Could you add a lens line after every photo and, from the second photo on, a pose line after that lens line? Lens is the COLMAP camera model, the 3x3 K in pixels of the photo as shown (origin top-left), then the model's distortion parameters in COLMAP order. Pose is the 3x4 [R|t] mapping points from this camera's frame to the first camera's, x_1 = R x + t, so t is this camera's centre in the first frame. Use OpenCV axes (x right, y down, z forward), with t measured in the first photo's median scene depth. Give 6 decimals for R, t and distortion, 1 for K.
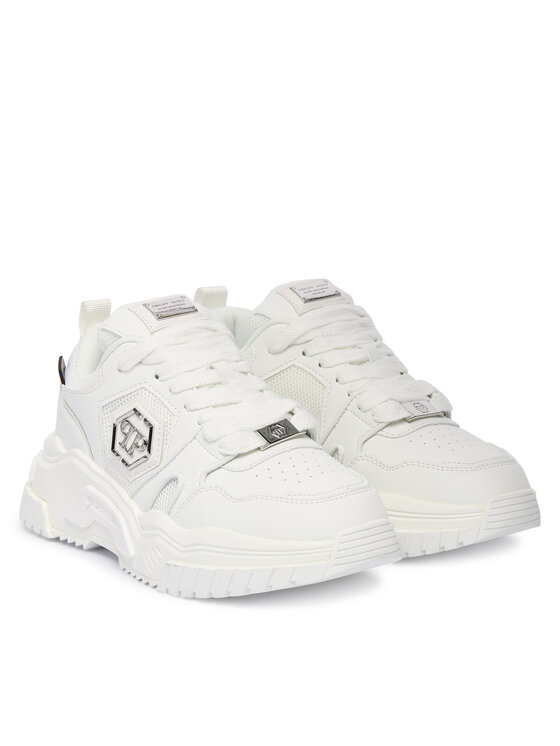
lens RADIAL K [[1966.4, 0, 280.0], [0, 1966.4, 373.0], [0, 0, 1]] dist [-0.065061, -0.004335]
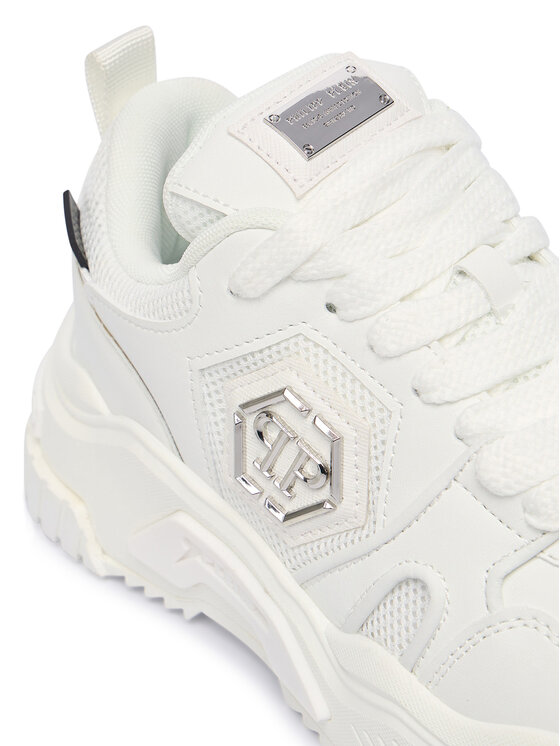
lens RADIAL K [[1651.1, 0, 280.0], [0, 1651.1, 373.0], [0, 0, 1]] dist [-0.106913, -0.121743]
pose [[0.991785, -0.118975, 0.046978, -0.091029], [0.086532, 0.894513, 0.438587, -0.138189], [-0.094203, -0.430919, 0.897460, 0.685891]]
